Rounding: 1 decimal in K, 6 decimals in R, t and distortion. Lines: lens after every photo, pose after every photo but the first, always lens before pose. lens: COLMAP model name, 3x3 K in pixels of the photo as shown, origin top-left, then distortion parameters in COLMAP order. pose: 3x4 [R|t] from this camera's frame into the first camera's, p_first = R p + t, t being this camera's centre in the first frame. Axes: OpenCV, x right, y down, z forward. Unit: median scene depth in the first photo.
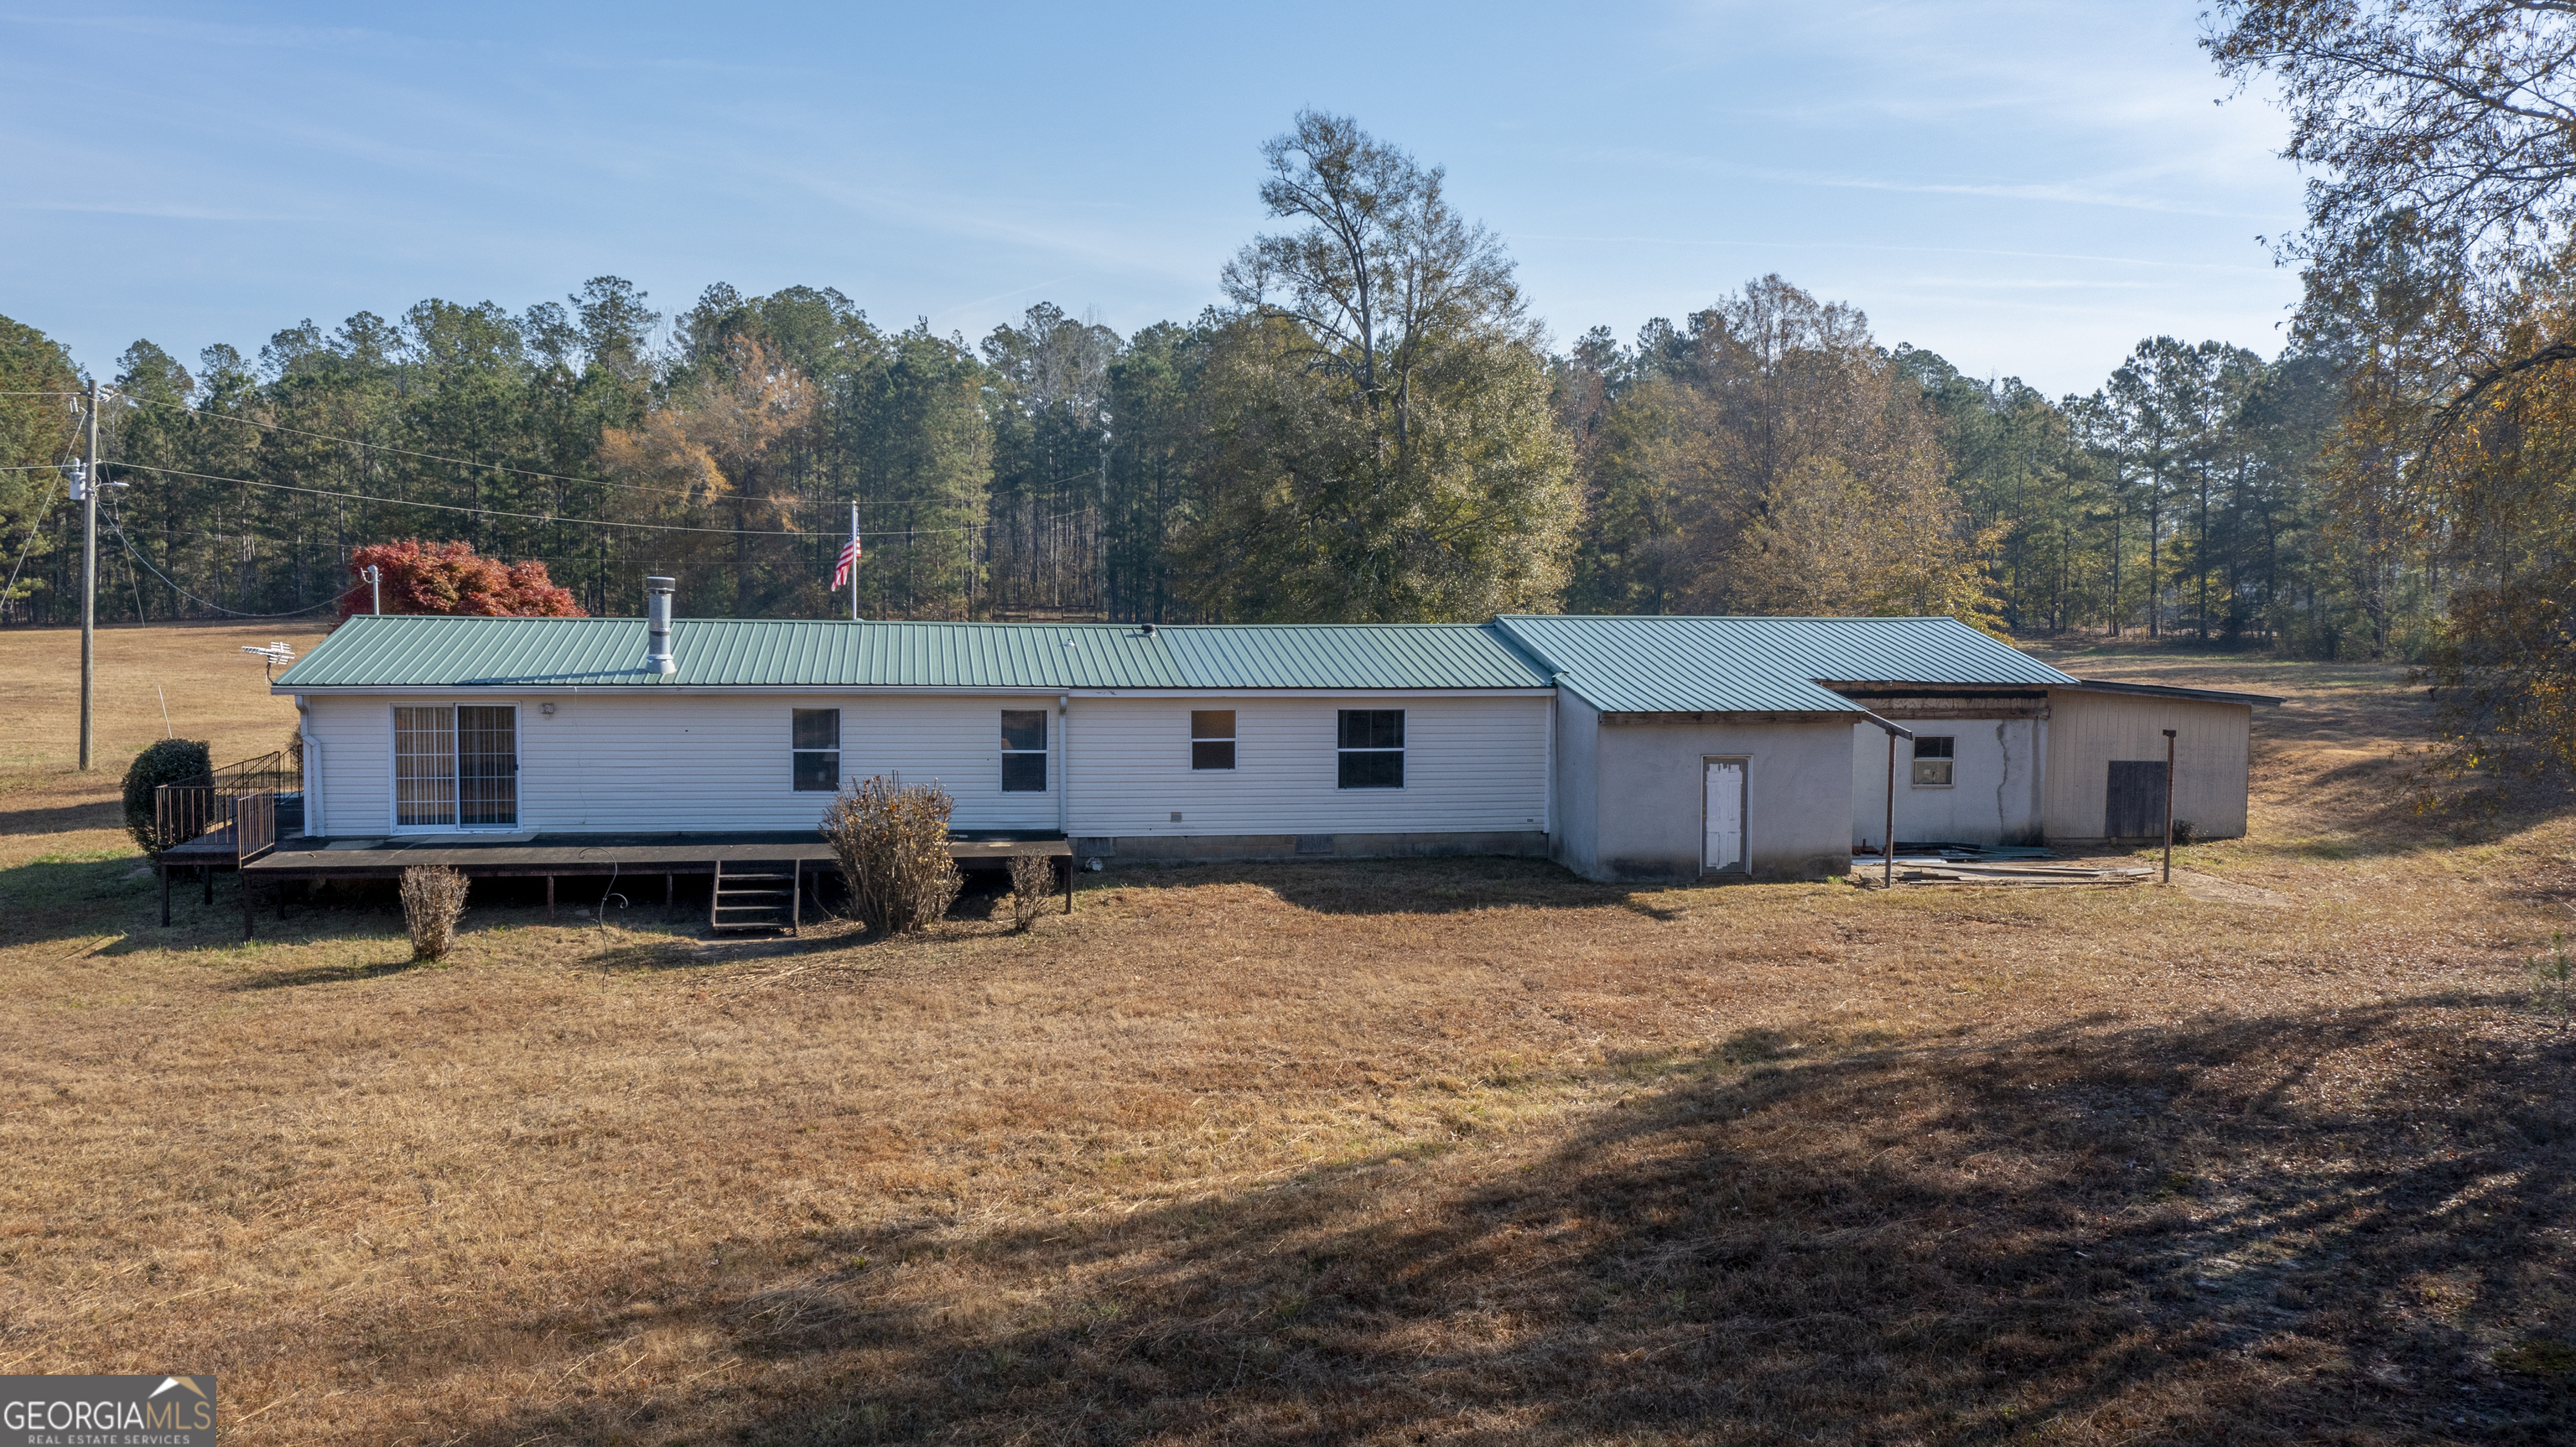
lens RADIAL K [[2051.8, 0, 1282.8], [0, 2051.8, 711.4], [0, 0, 1]] dist [-0.002547, 0.009712]
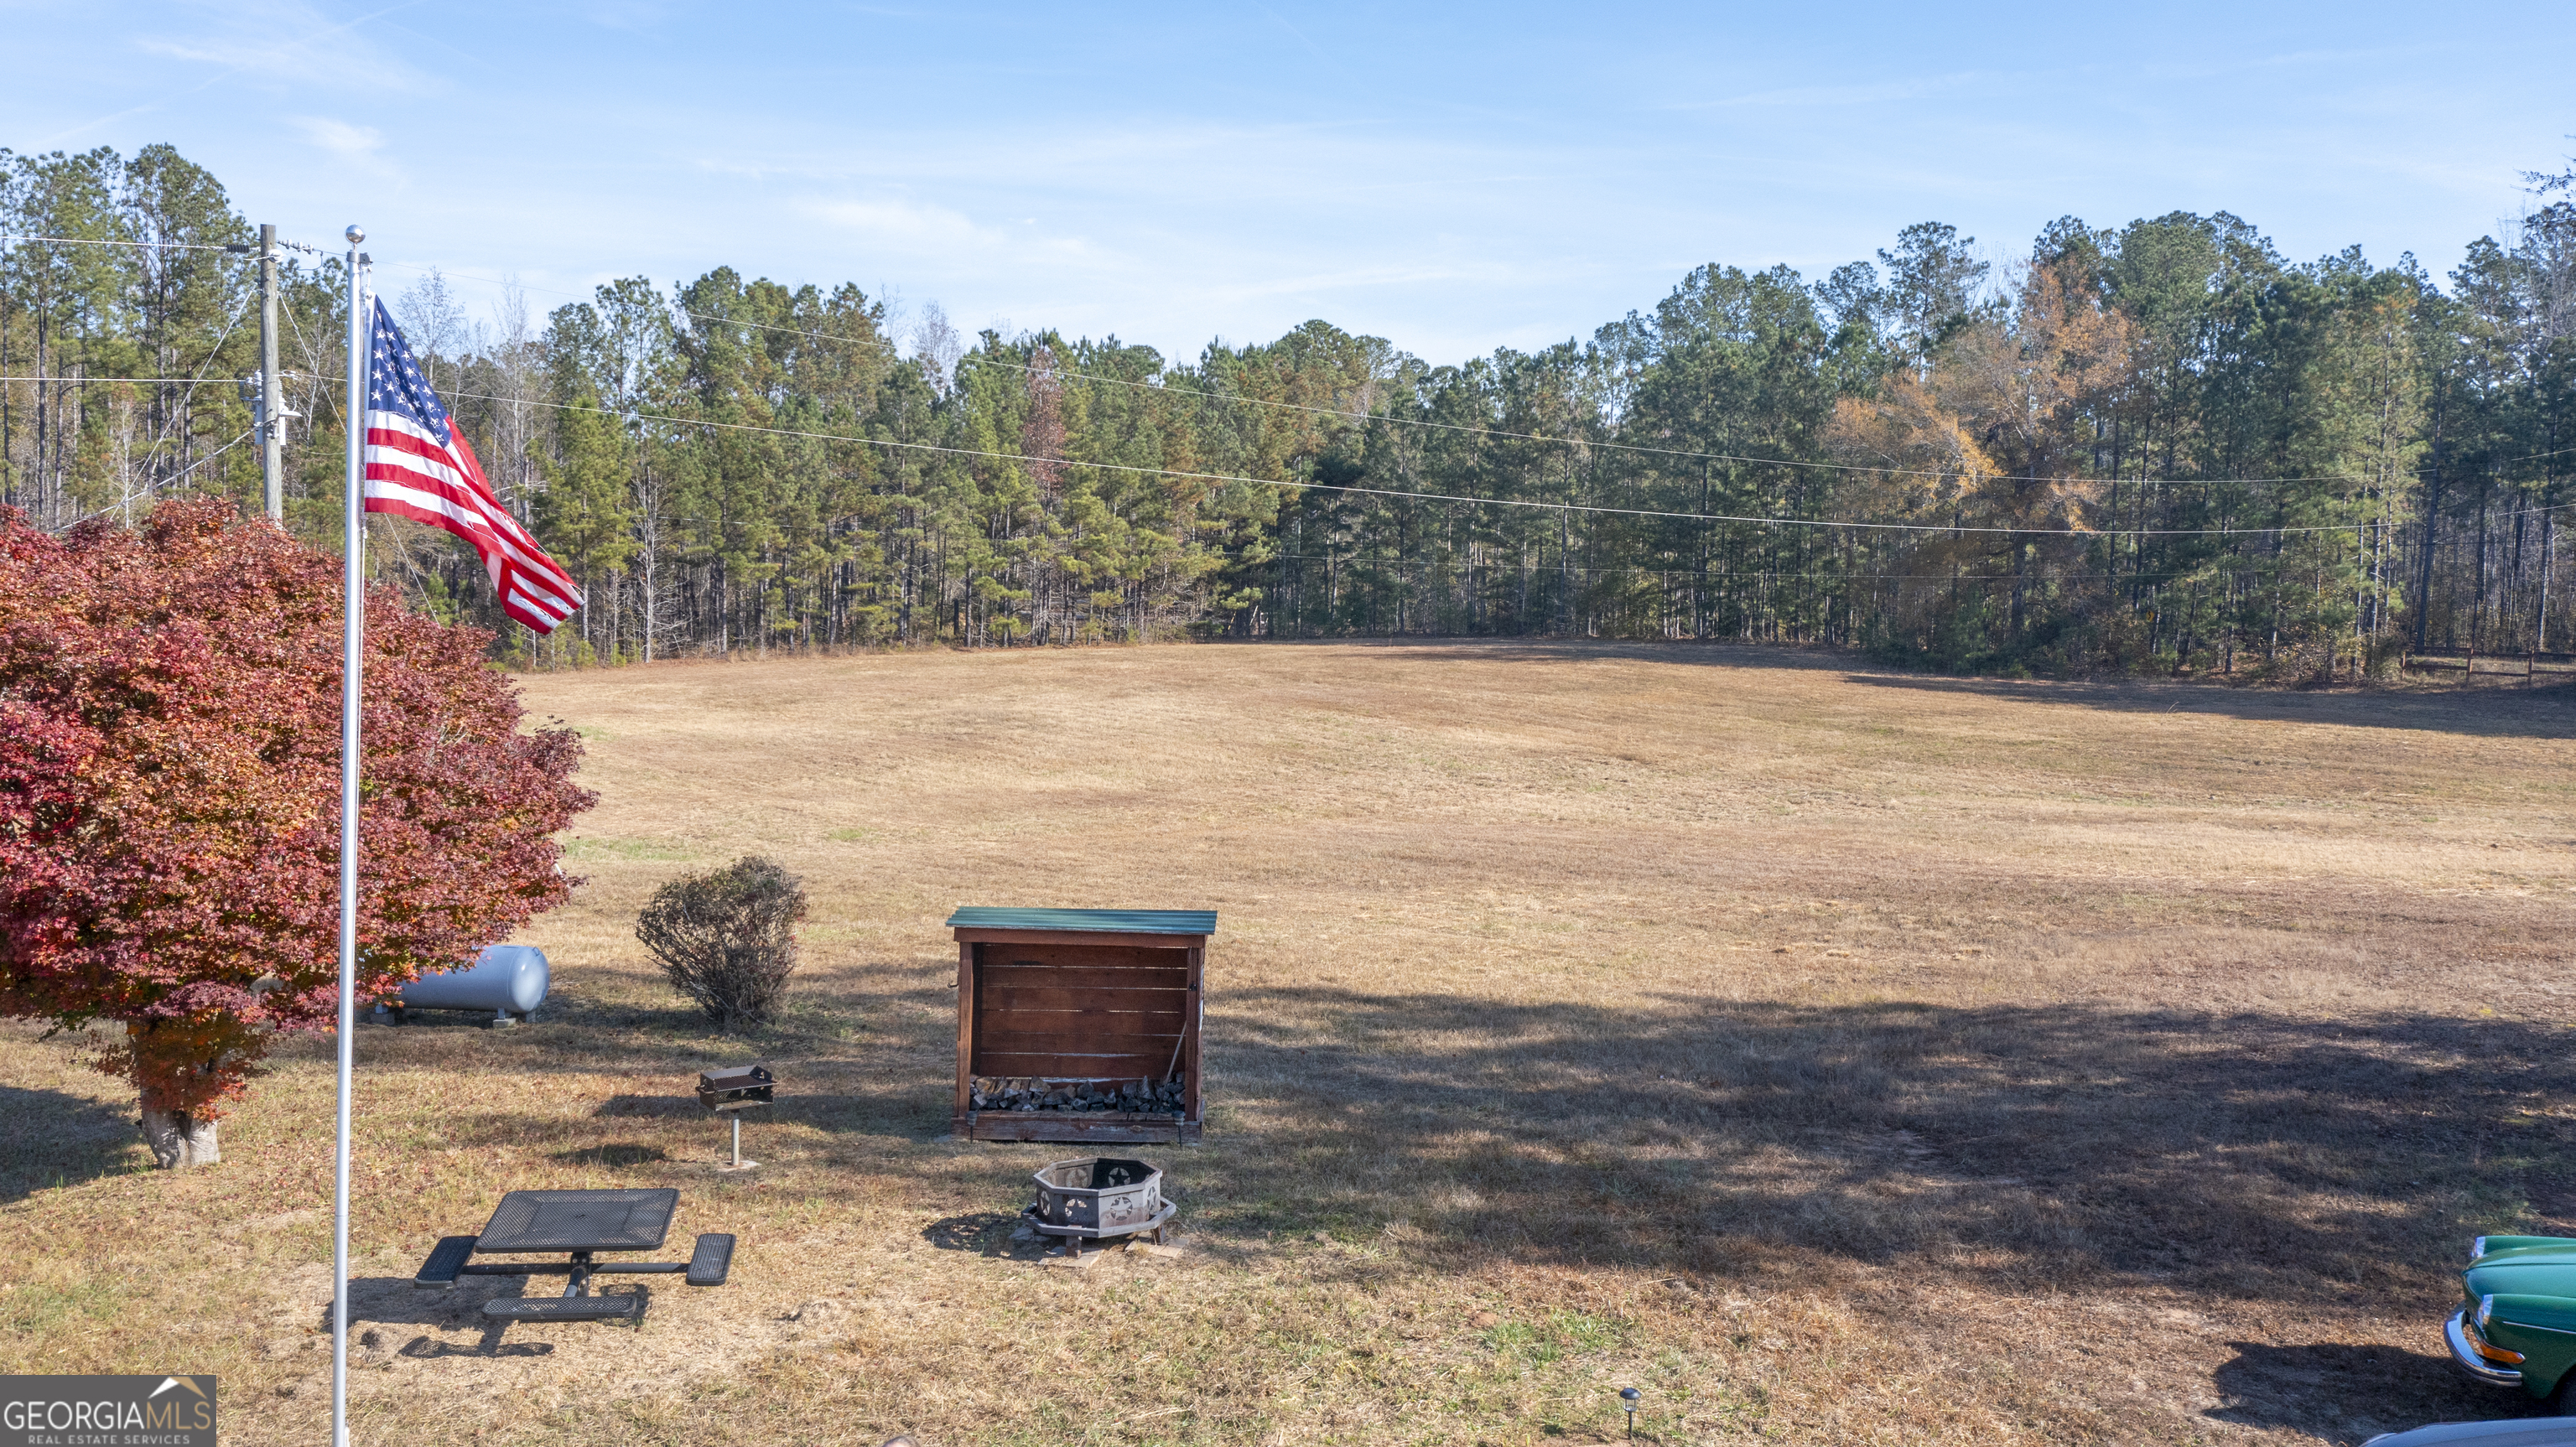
lens RADIAL K [[2051.8, 0, 1288.3], [0, 2051.8, 729.9], [0, 0, 1]] dist [-0.002547, 0.009712]
pose [[0.776439, 0.056829, -0.627625, -0.007525], [-0.055693, 0.998217, 0.021487, -0.021502], [0.627727, 0.018271, 0.778219, 0.289924]]
